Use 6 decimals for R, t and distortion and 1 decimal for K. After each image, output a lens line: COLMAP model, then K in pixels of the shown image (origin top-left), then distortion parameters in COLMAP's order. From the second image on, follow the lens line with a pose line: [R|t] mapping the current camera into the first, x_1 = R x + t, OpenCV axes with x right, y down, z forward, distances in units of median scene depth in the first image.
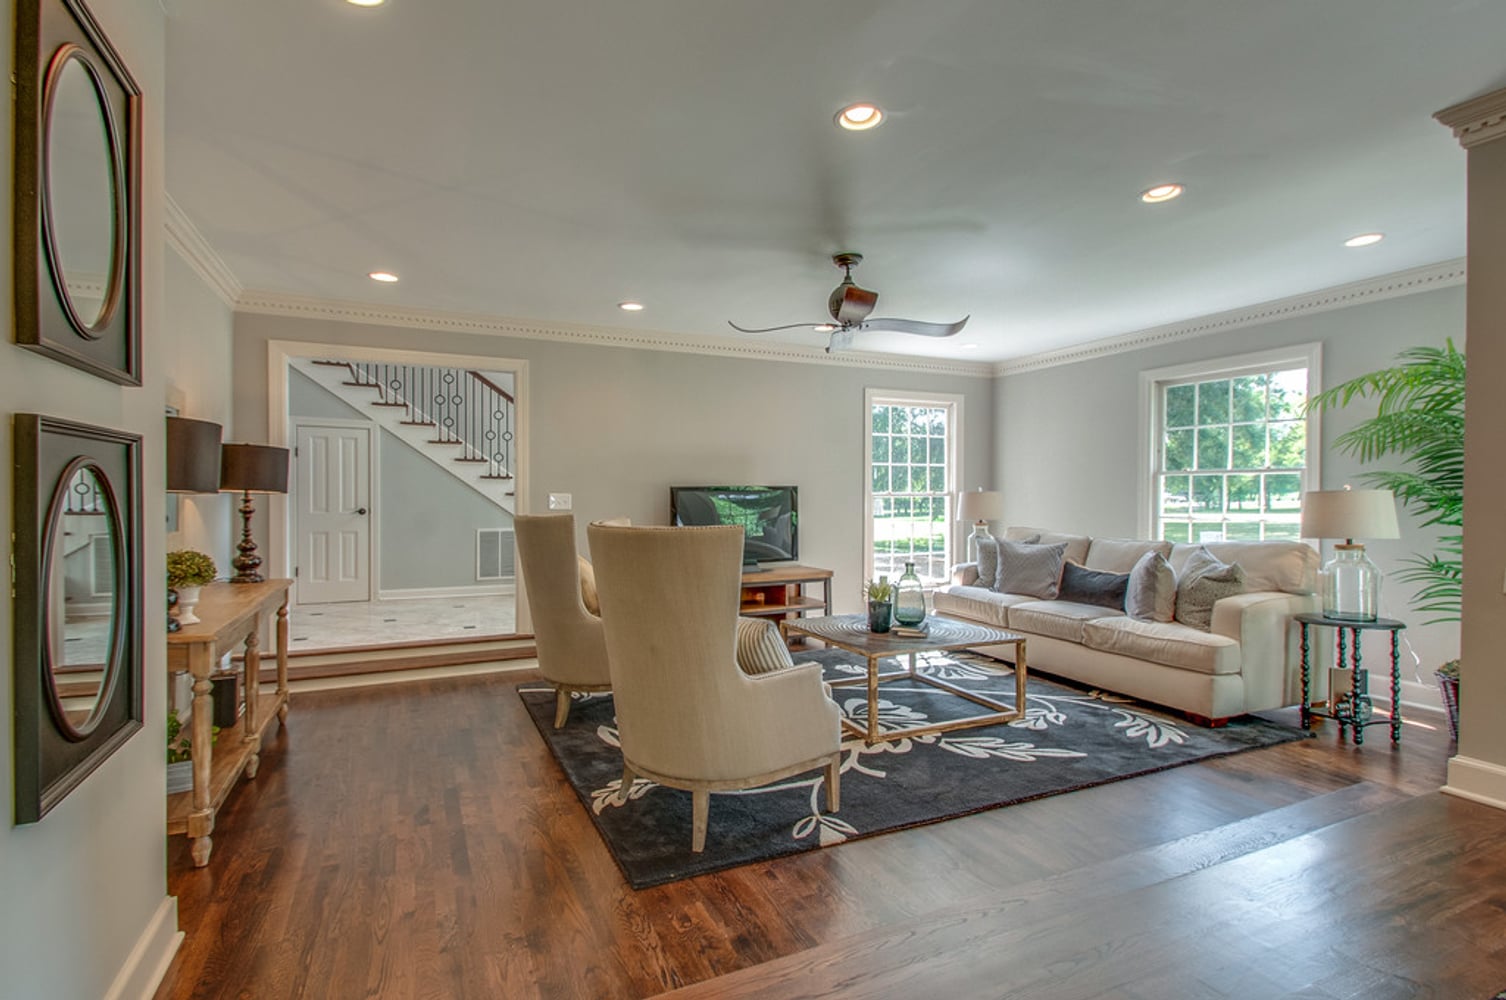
lens RADIAL K [[707.2, 0, 735.8], [0, 707.2, 506.3], [0, 0, 1]] dist [0.022115, -0.000074]
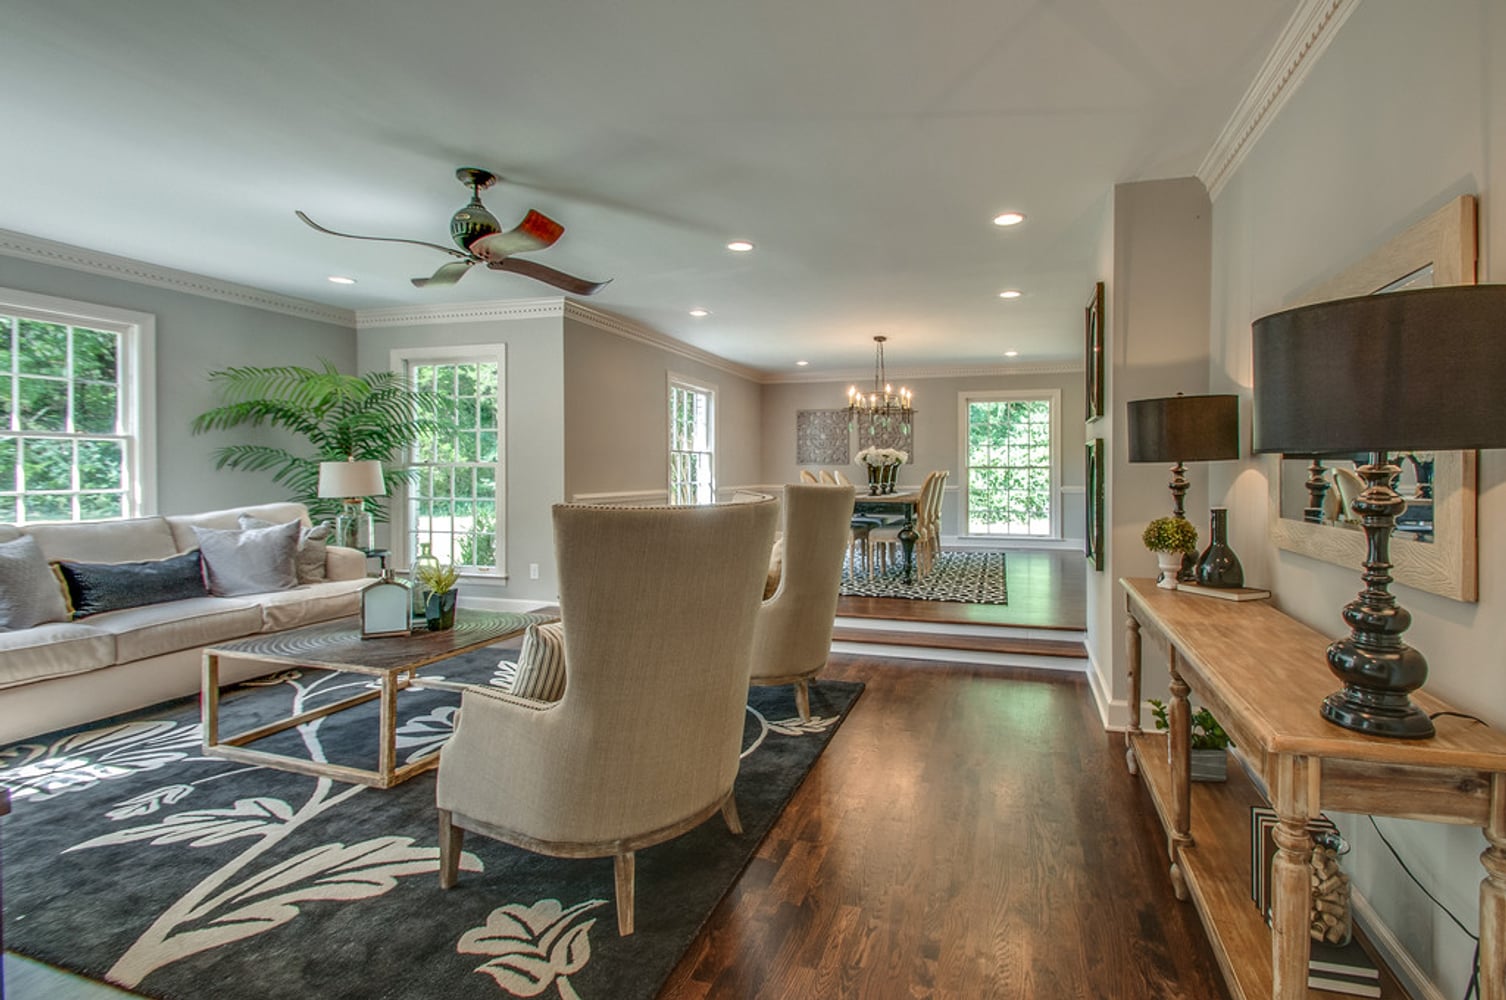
lens RADIAL K [[681.7, 0, 816.7], [0, 681.7, 474.8], [0, 0, 1]] dist [0.024422, -0.013018]
pose [[-0.753273, -0.007928, 0.657661, -0.606011], [0.008413, 0.999729, 0.021688, -0.014608], [-0.657655, 0.021870, -0.753002, 1.218022]]
